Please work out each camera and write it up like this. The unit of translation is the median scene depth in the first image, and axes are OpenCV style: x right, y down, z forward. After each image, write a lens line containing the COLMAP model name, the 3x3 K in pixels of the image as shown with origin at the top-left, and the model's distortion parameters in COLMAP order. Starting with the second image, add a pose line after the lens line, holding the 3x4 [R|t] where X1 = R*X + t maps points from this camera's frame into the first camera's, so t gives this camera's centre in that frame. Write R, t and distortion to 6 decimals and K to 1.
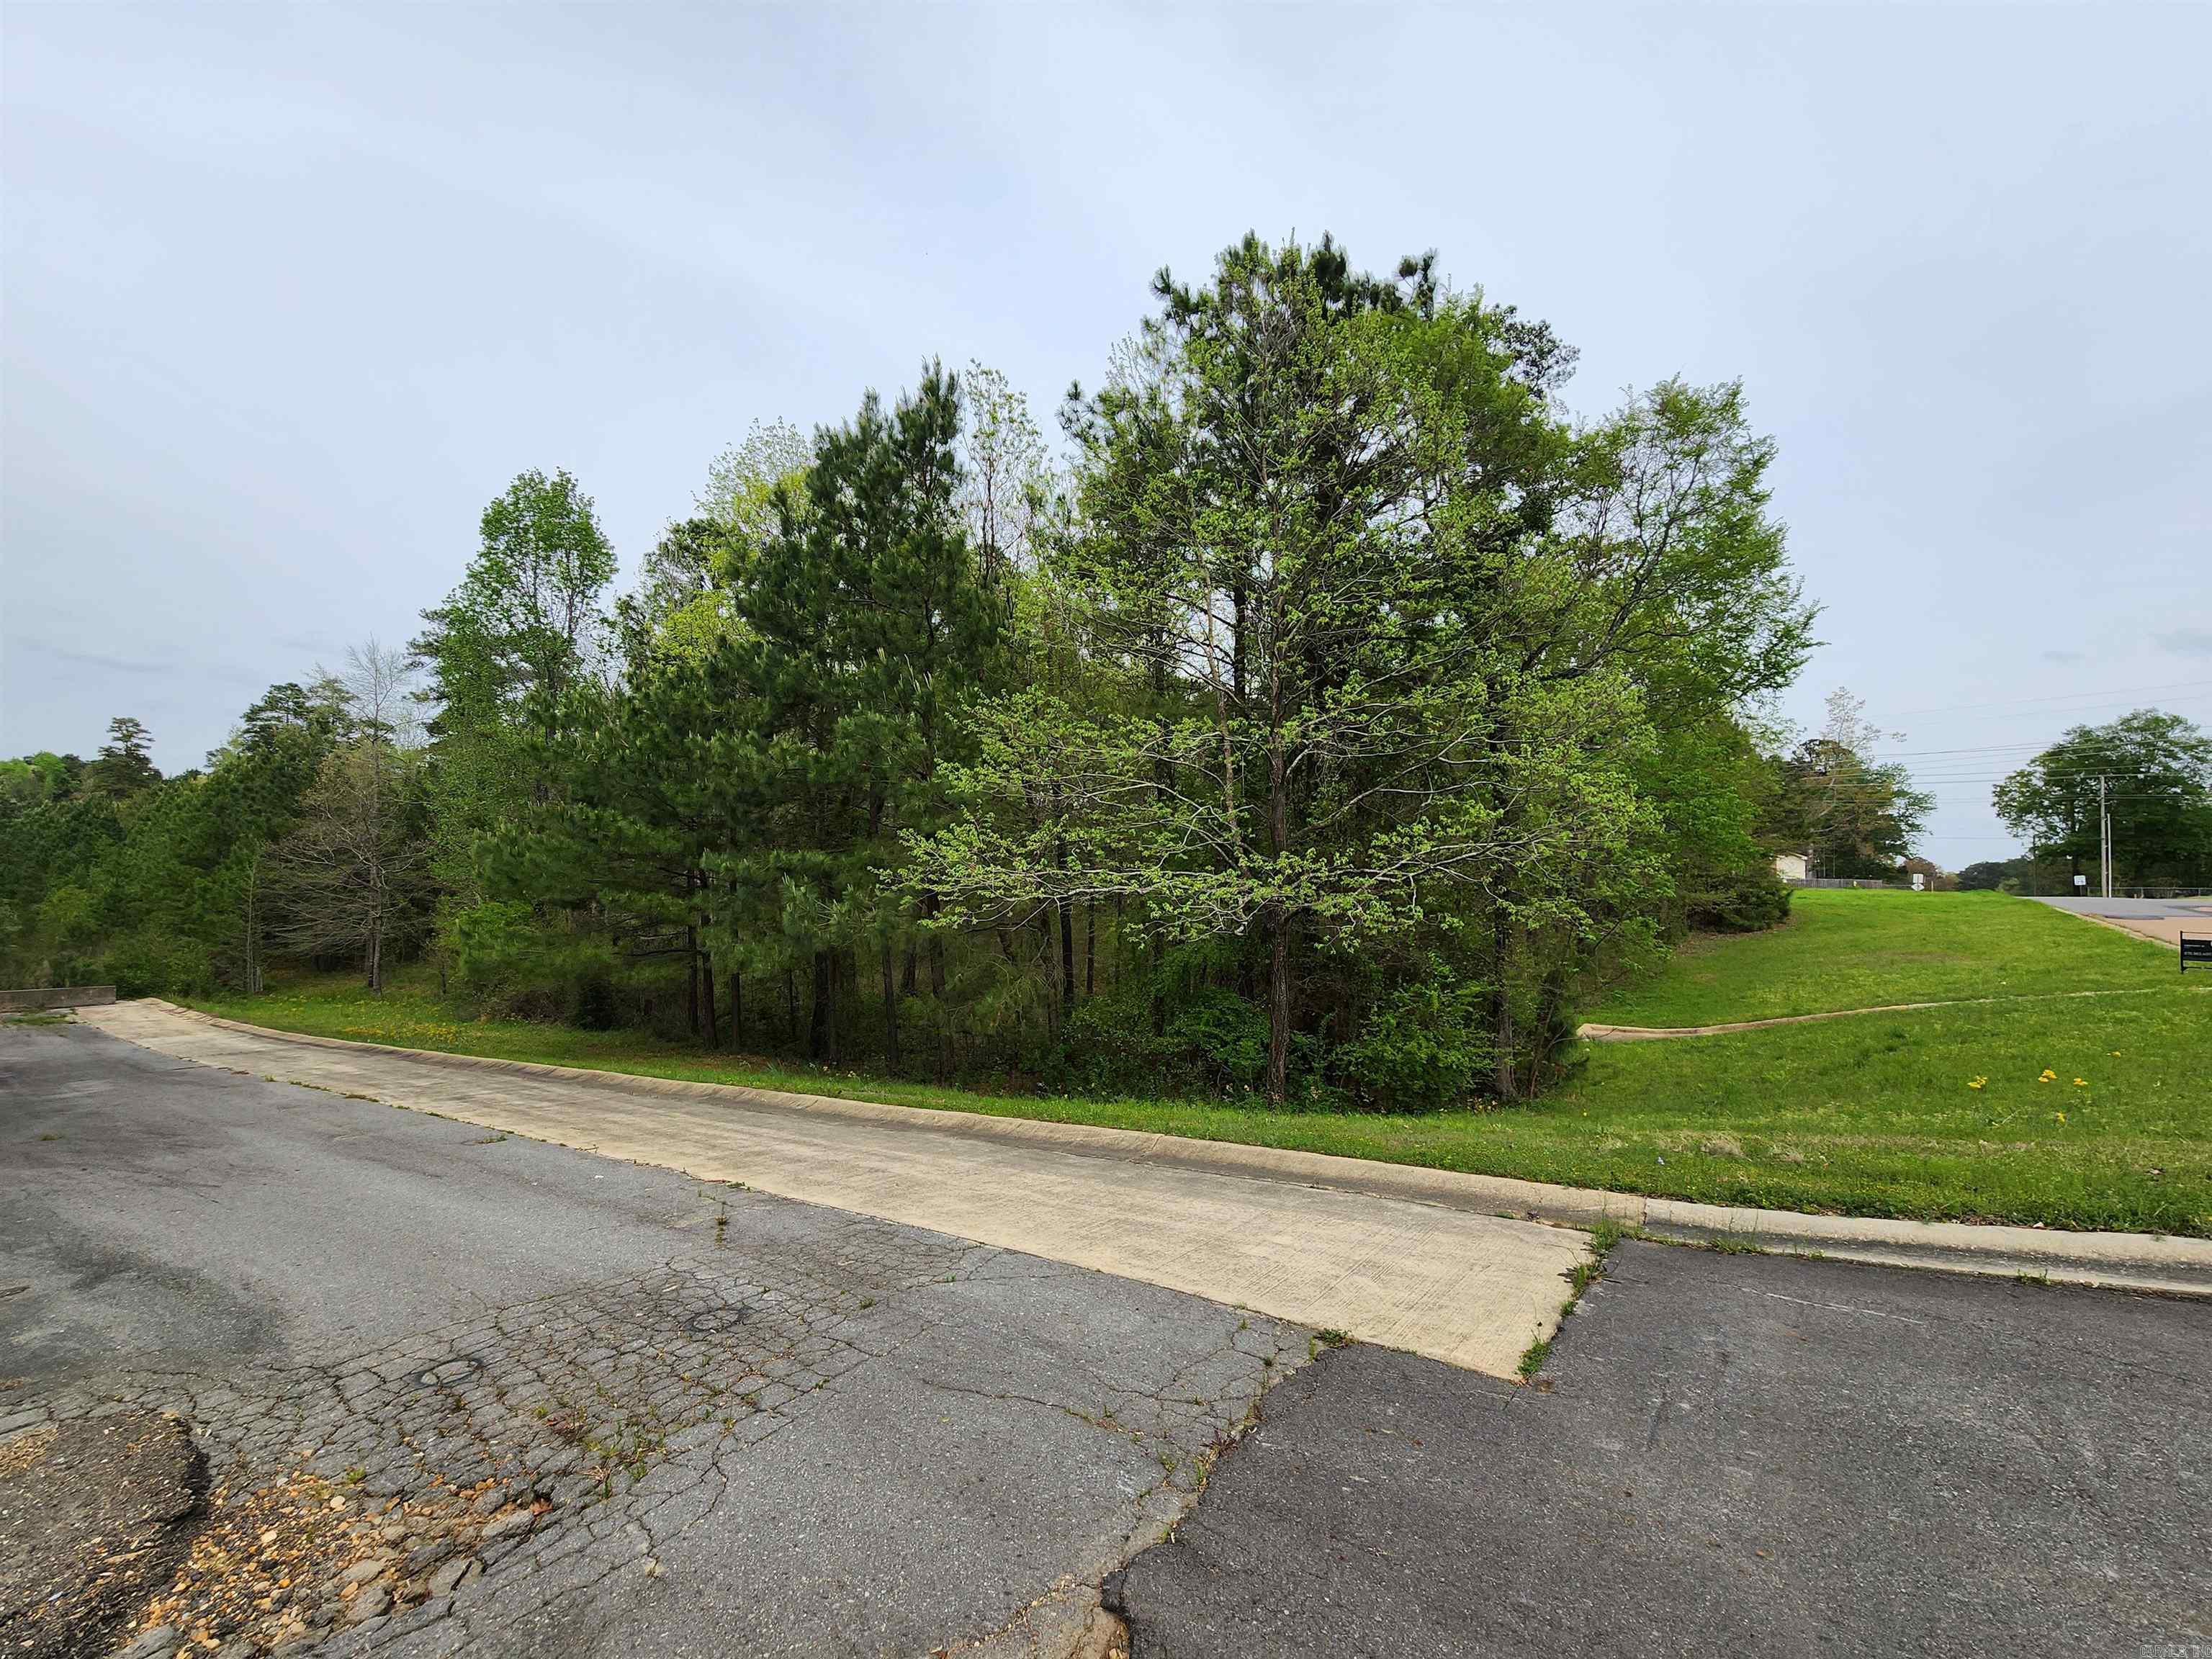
lens RADIAL K [[897.9, 0, 1106.0], [0, 897.9, 829.5], [0, 0, 1]] dist [-0.001909, -0.000299]
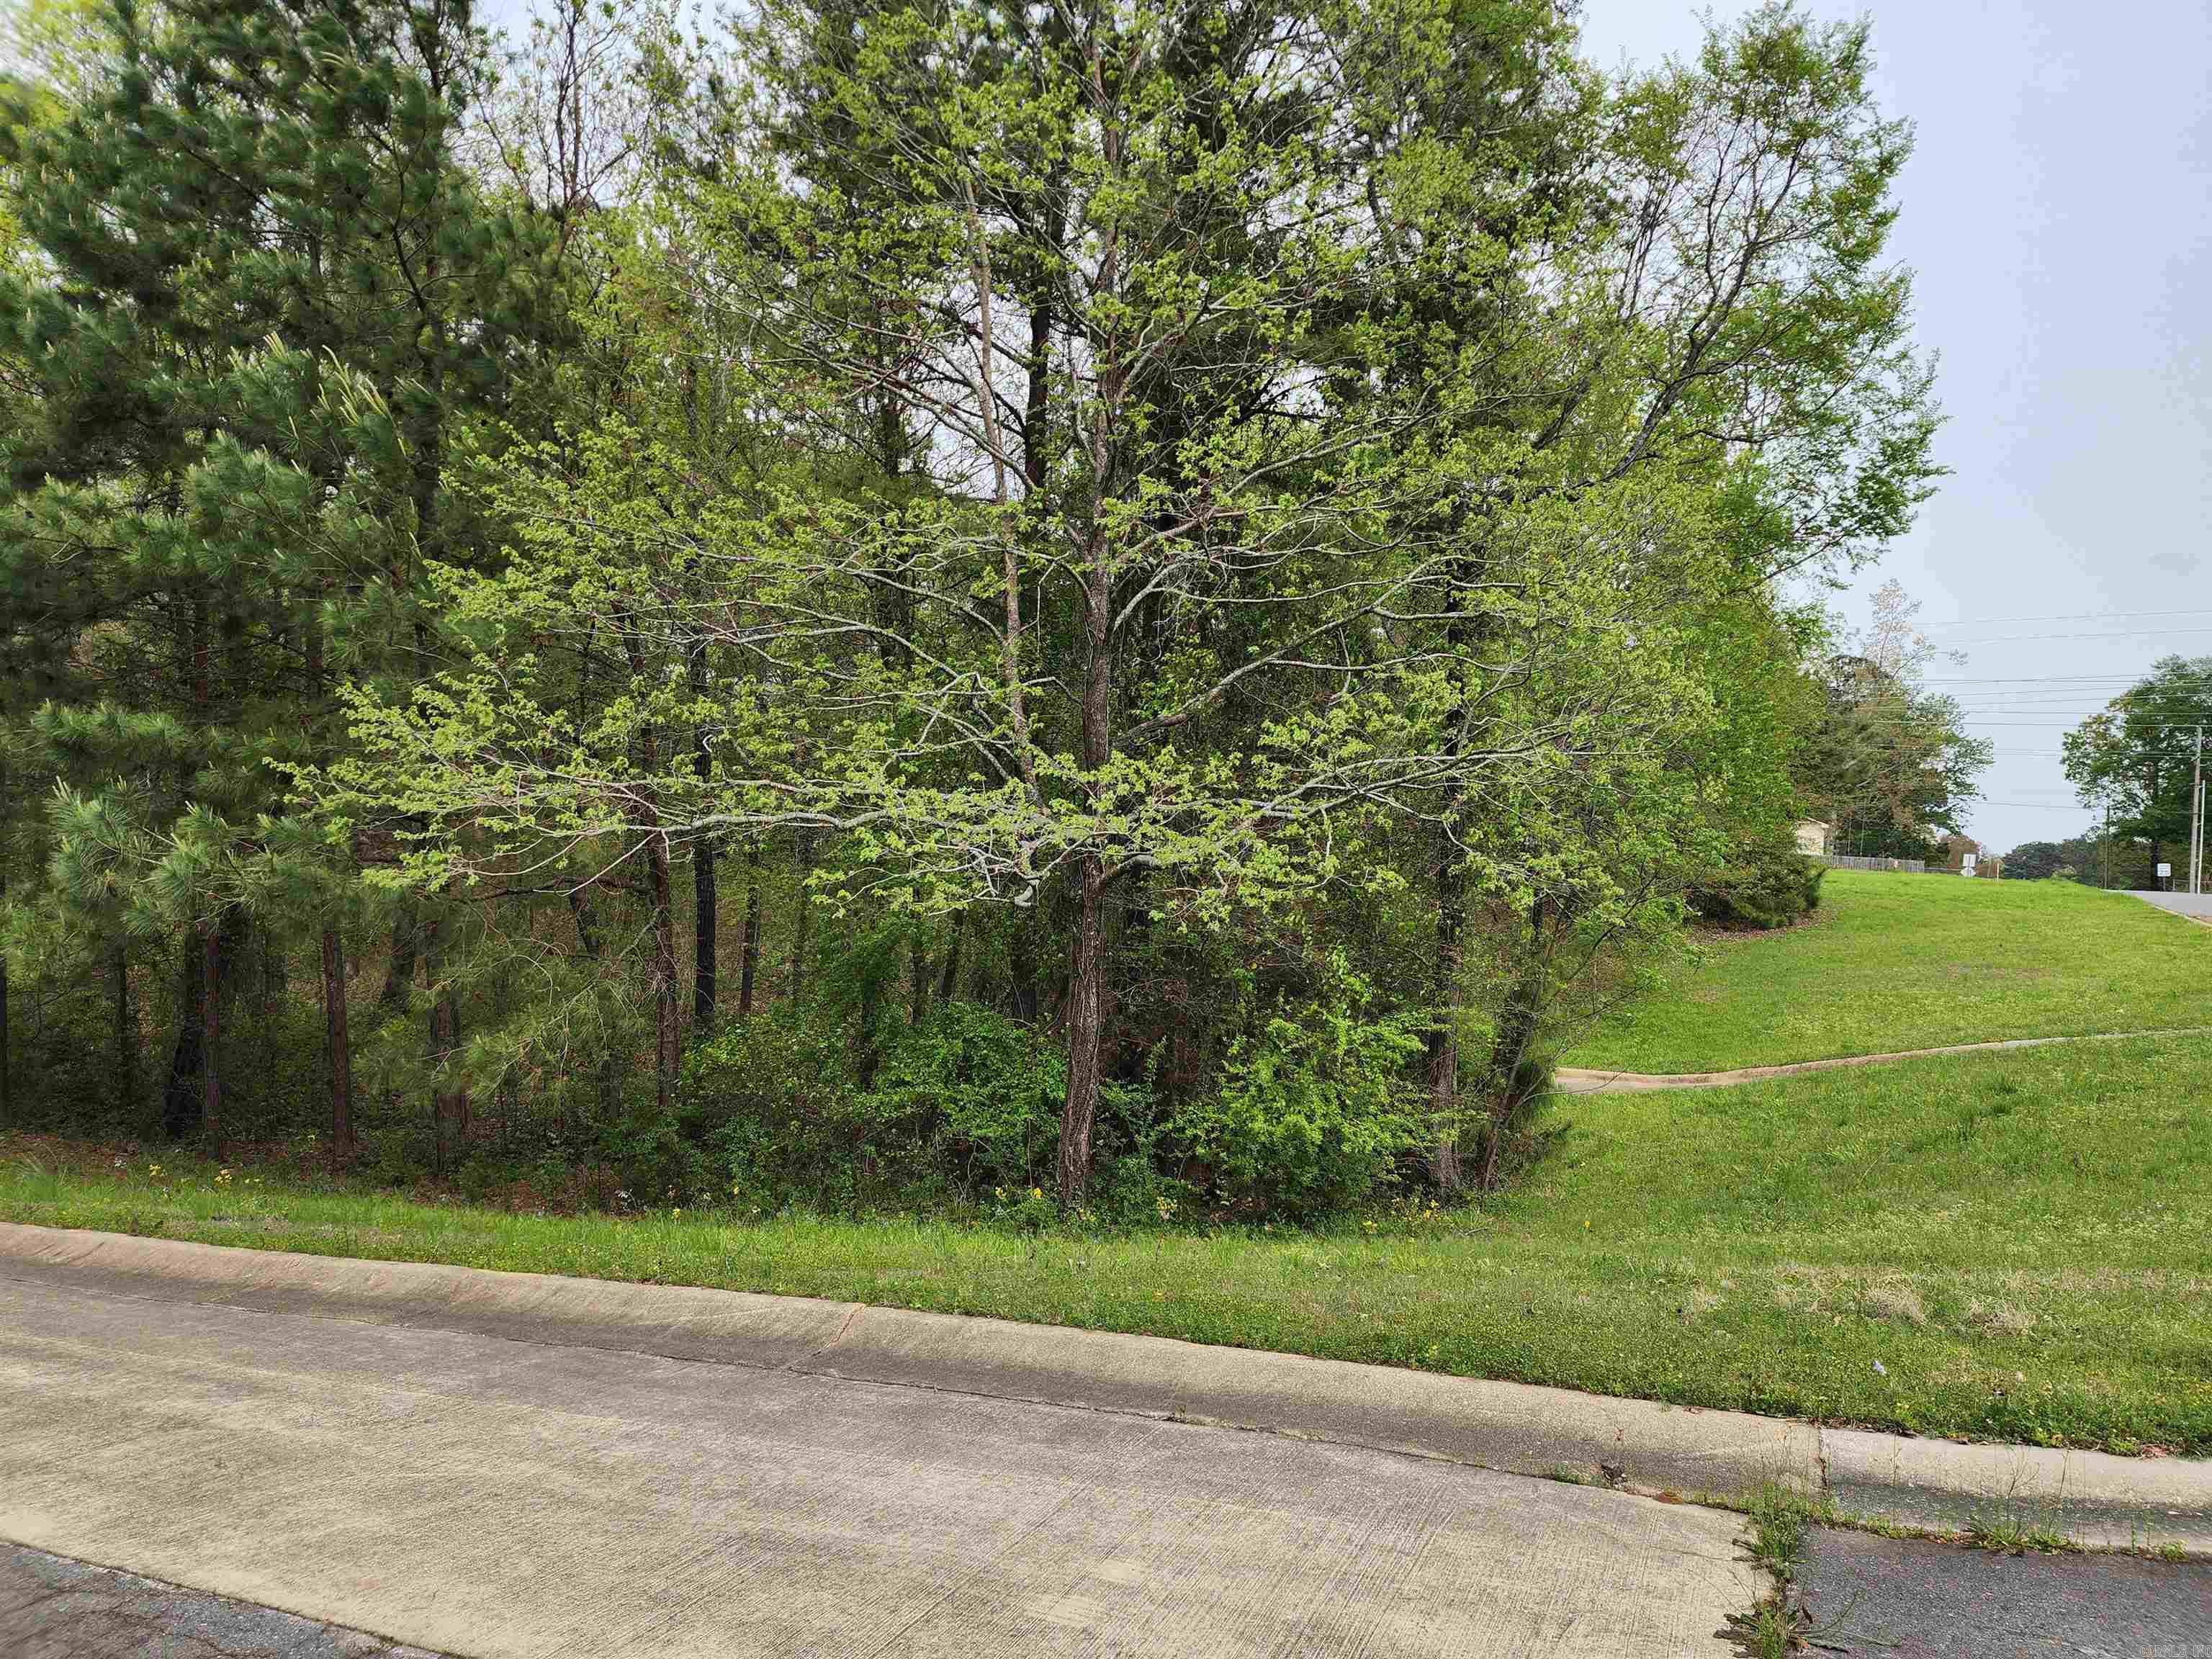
lens RADIAL K [[1446.8, 0, 1101.5], [0, 1446.8, 812.4], [0, 0, 1]] dist [0.074870, -0.058645]
pose [[0.976923, 0.036462, 0.210459, 0.006818], [-0.045631, 0.998202, 0.038874, 0.018588], [-0.208663, -0.047581, 0.976830, 0.106100]]
